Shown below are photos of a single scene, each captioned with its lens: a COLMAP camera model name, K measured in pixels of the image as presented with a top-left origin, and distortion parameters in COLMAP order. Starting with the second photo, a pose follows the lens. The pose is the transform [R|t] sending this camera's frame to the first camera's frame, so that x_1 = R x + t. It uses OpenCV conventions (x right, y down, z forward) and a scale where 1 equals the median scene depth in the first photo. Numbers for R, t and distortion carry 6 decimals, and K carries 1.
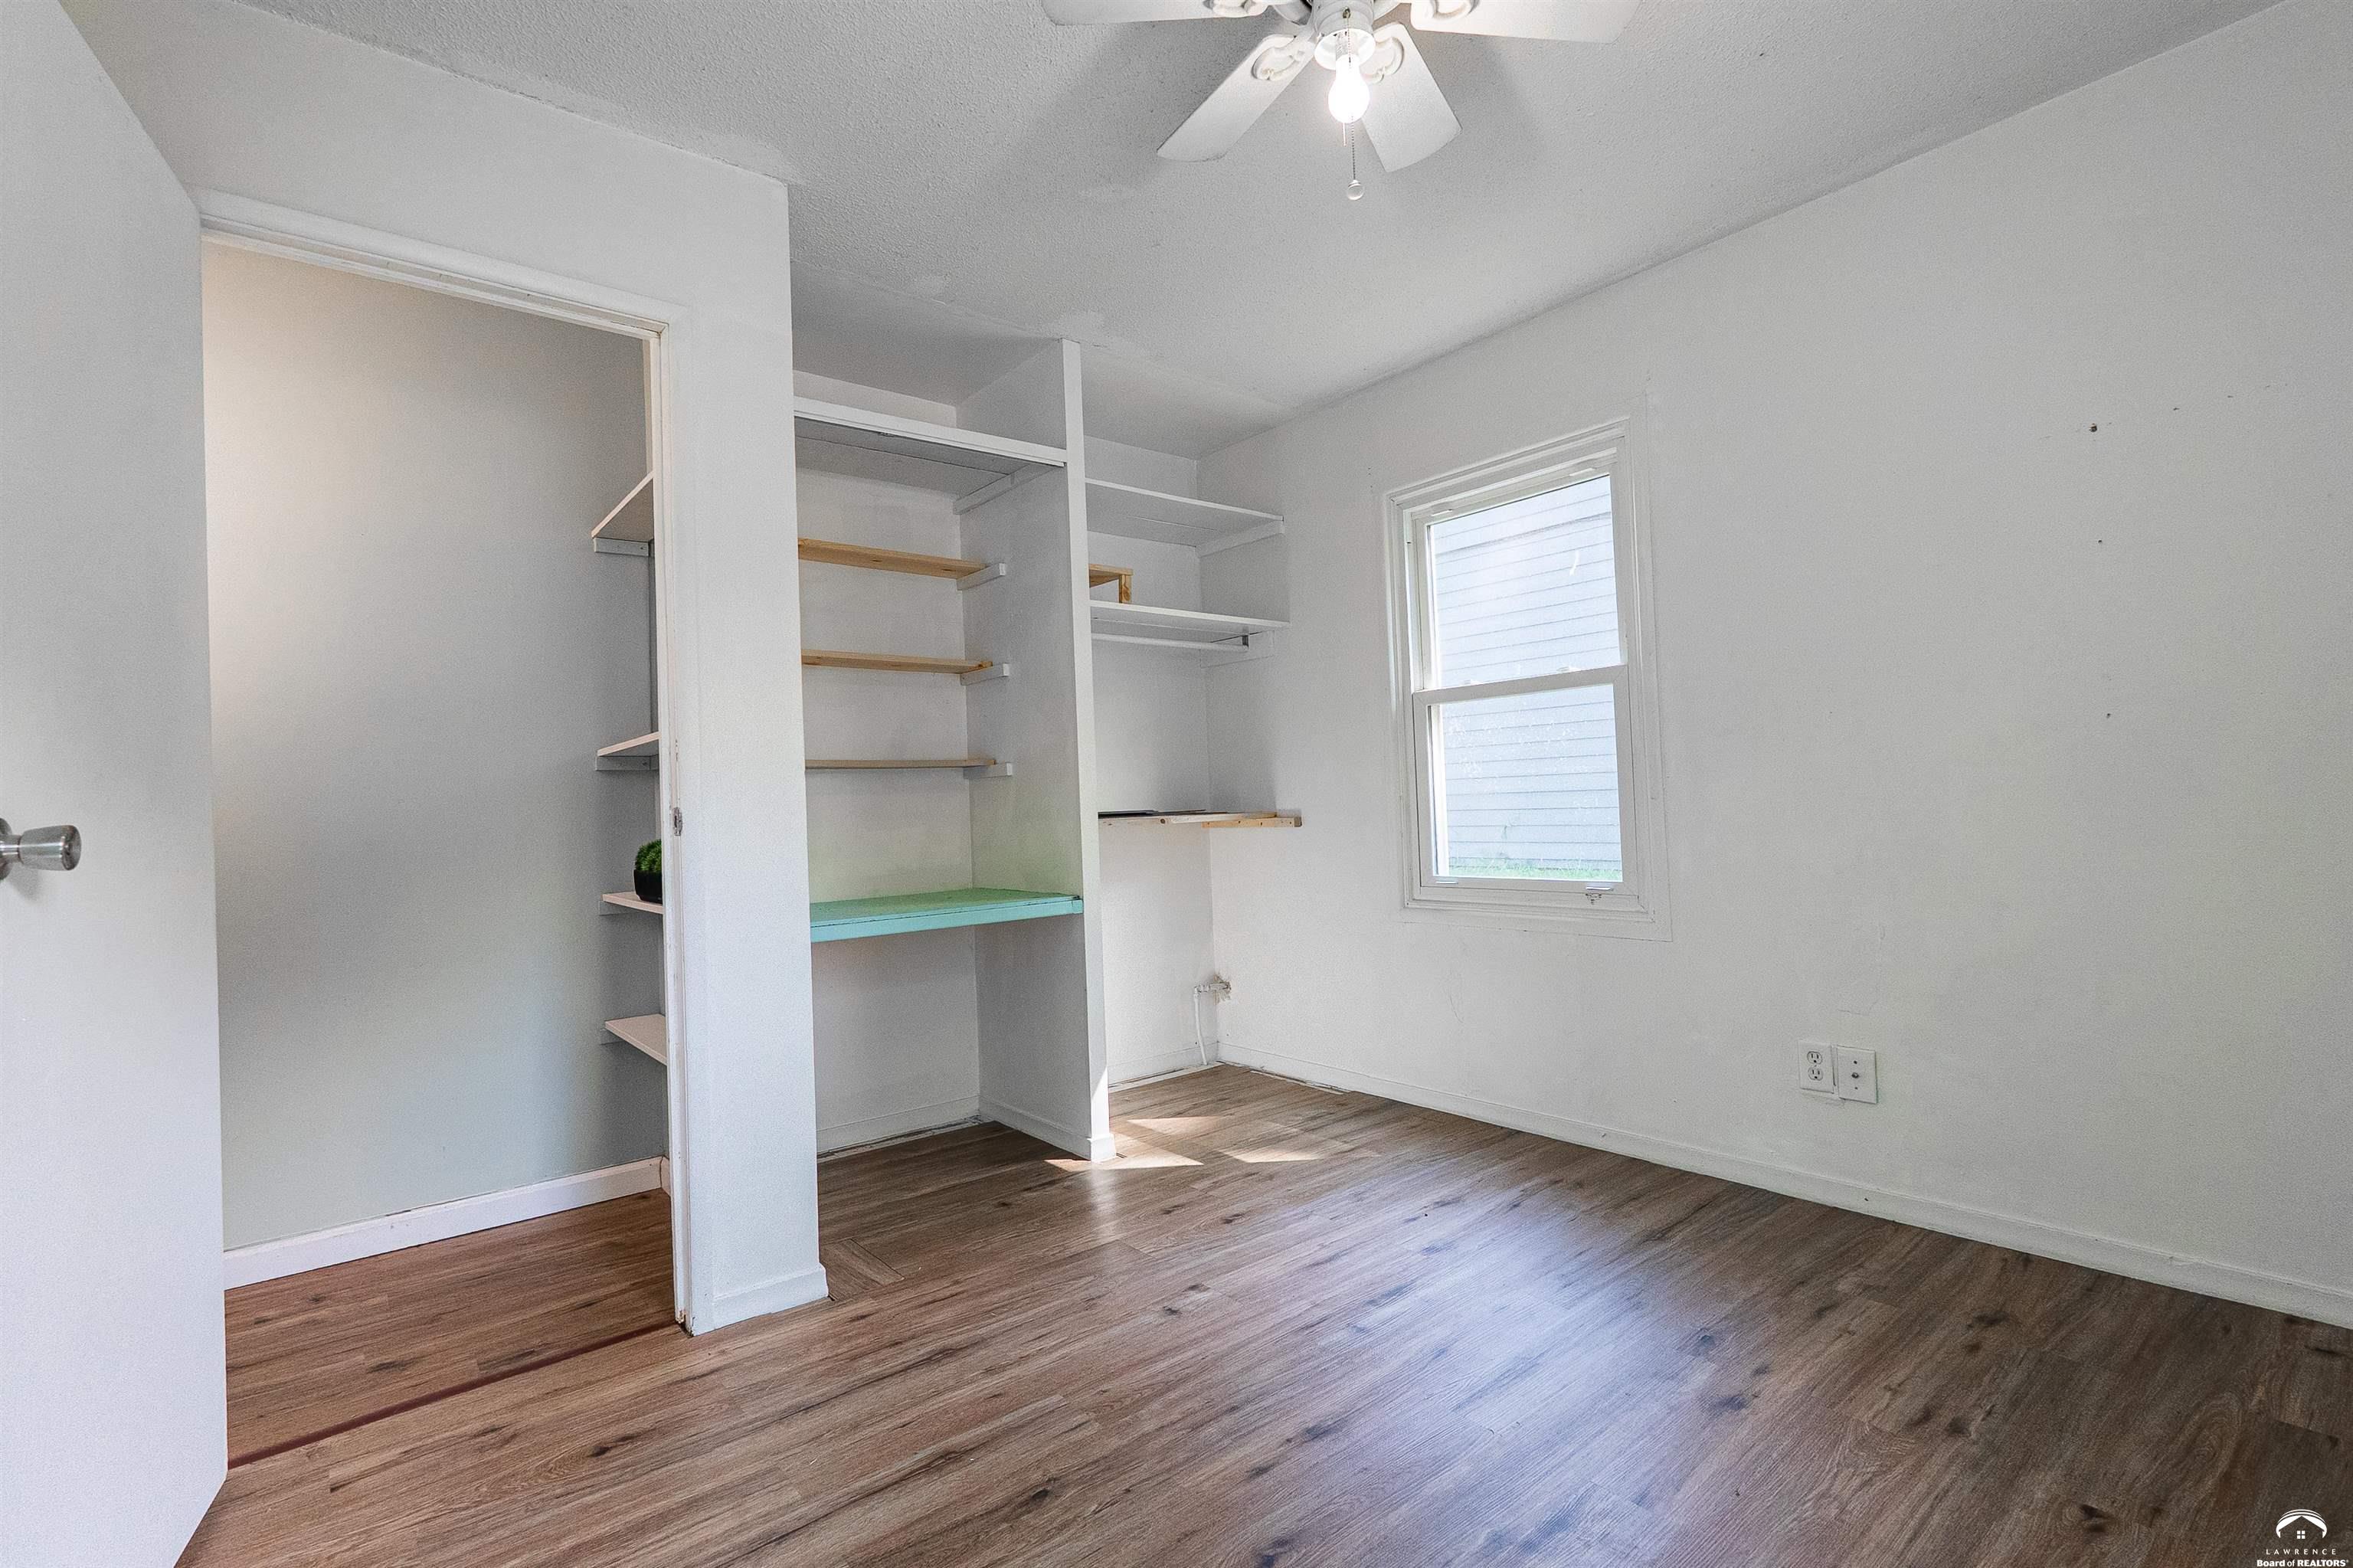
lens RADIAL K [[1082.5, 0, 1176.5], [0, 1082.5, 784.0], [0, 0, 1]] dist [0.000215, 0.000045]
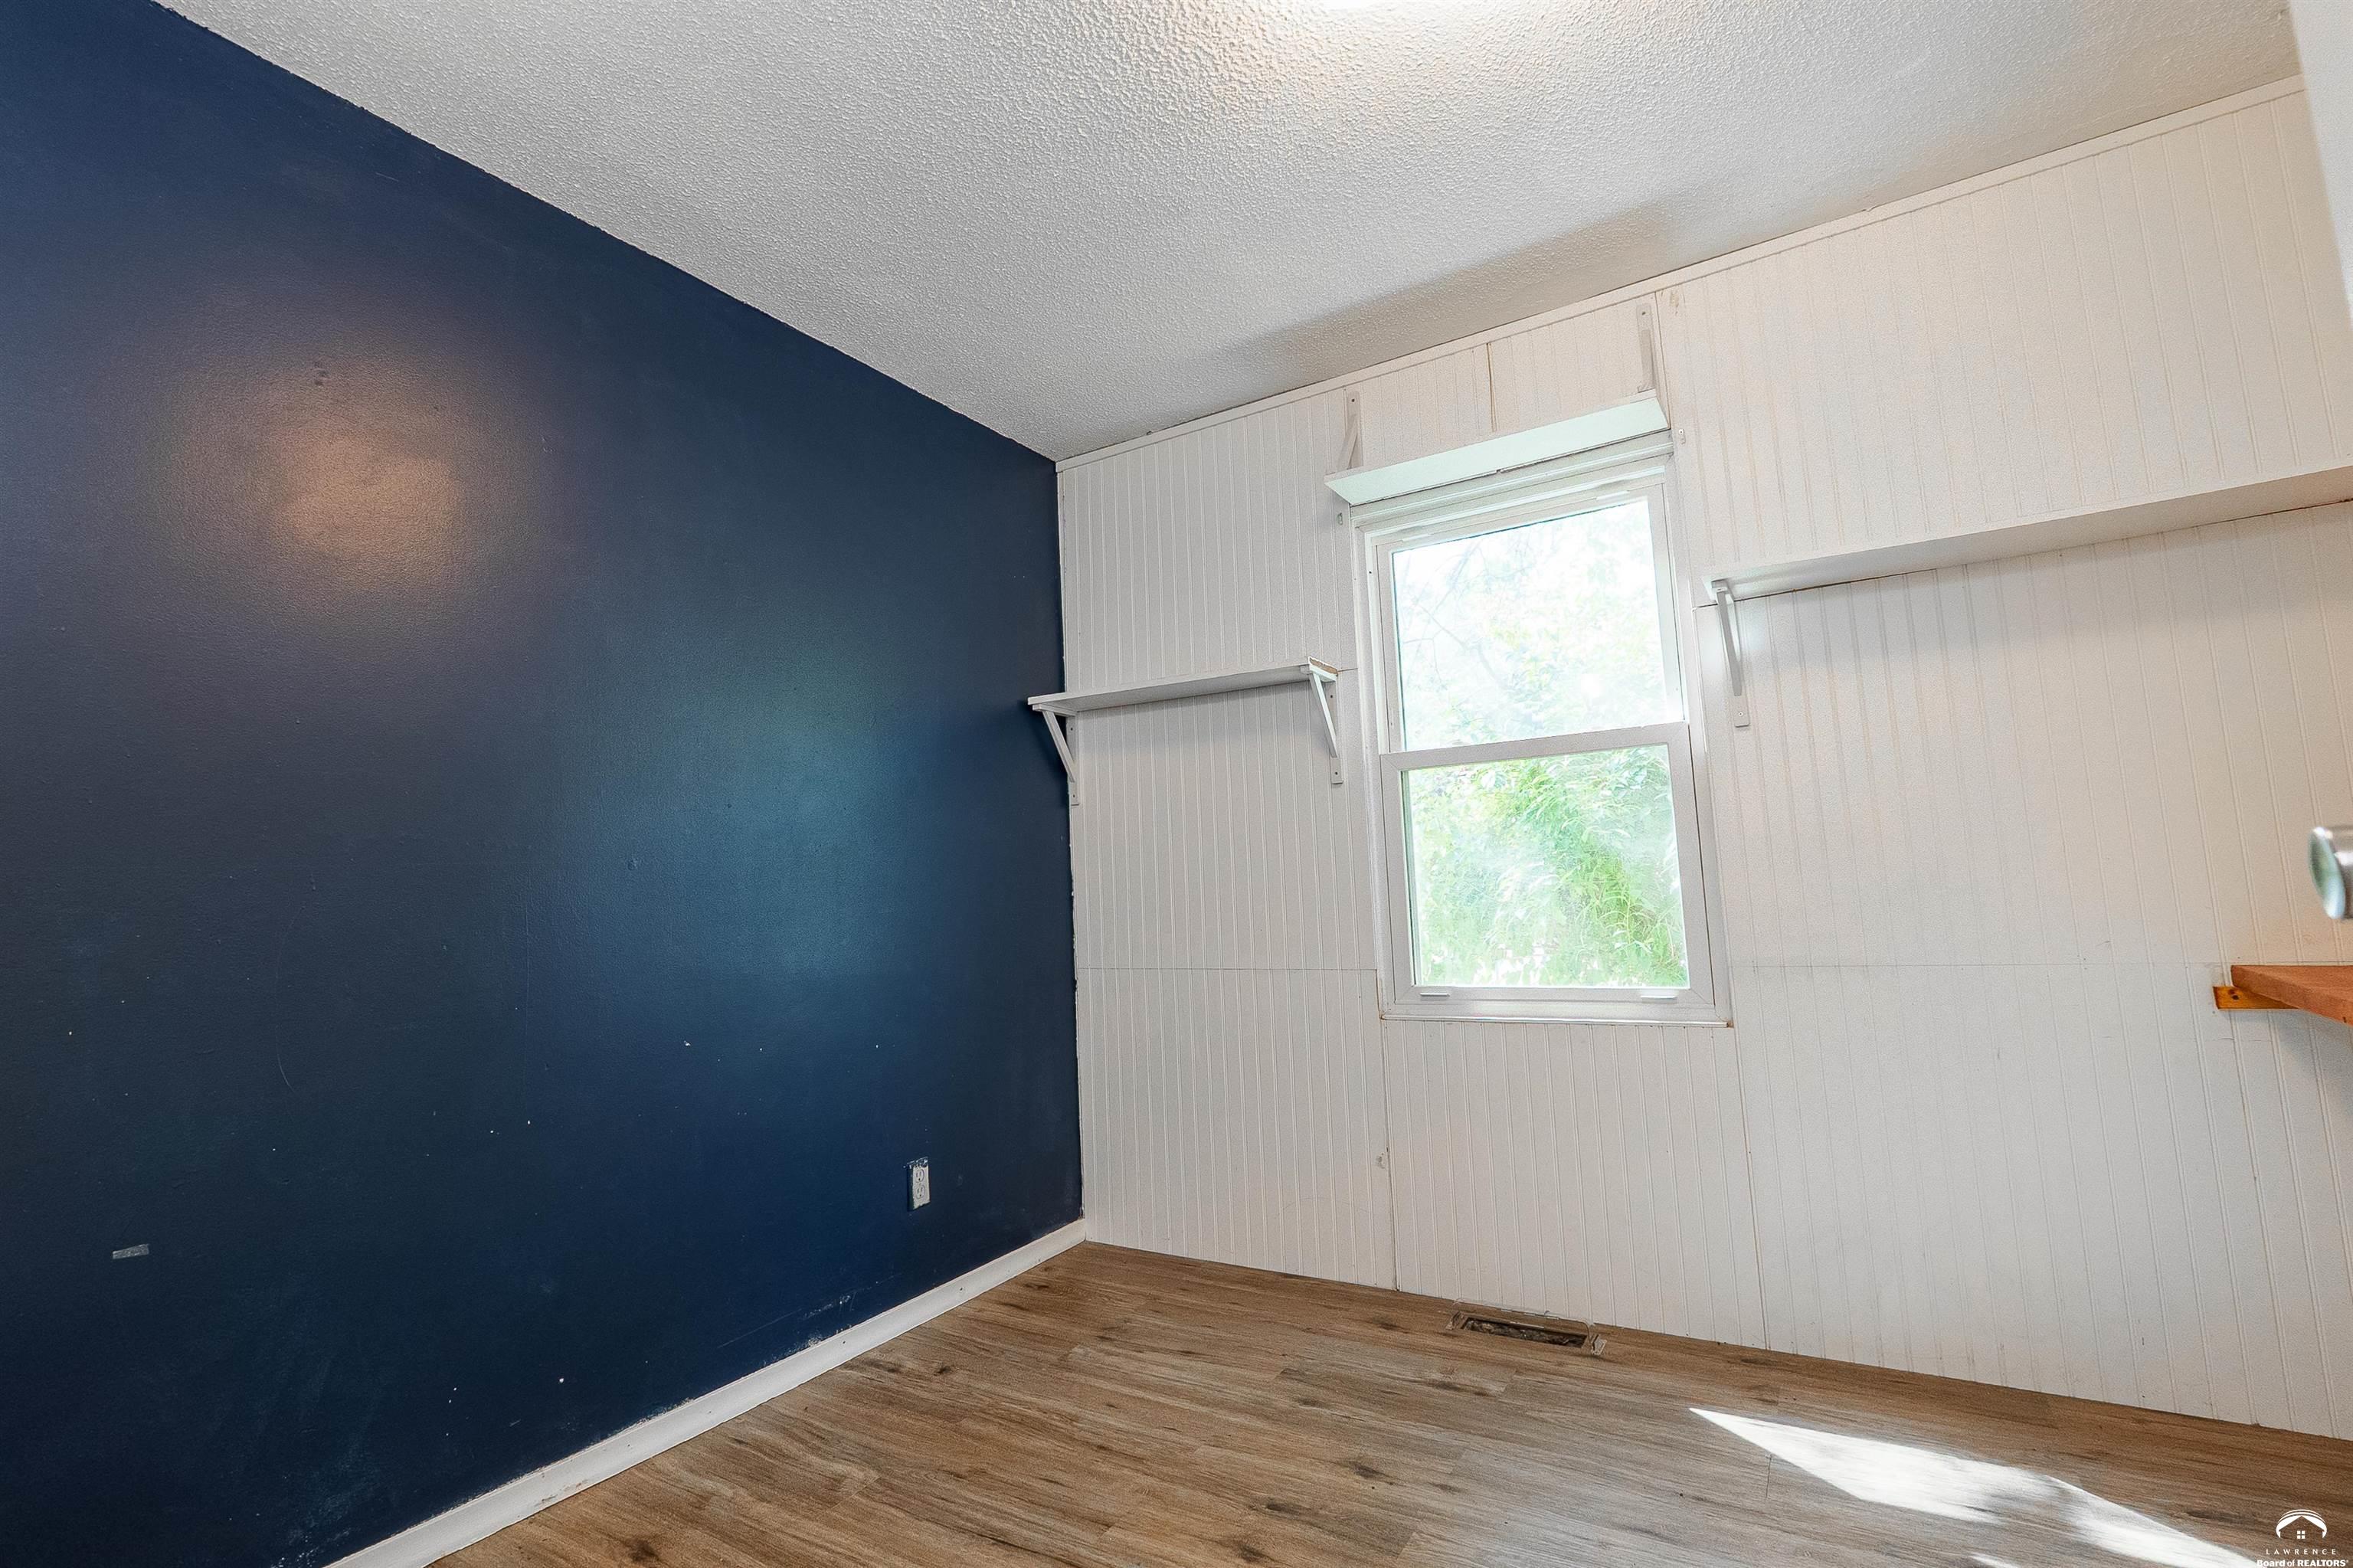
lens RADIAL K [[1082.5, 0, 1176.5], [0, 1082.5, 784.0], [0, 0, 1]] dist [0.000215, 0.000045]
pose [[0.944450, 0.021754, 0.327934, -0.196283], [0.005468, 0.996629, -0.081859, 0.003804], [-0.328610, 0.079105, 0.941147, 0.301145]]
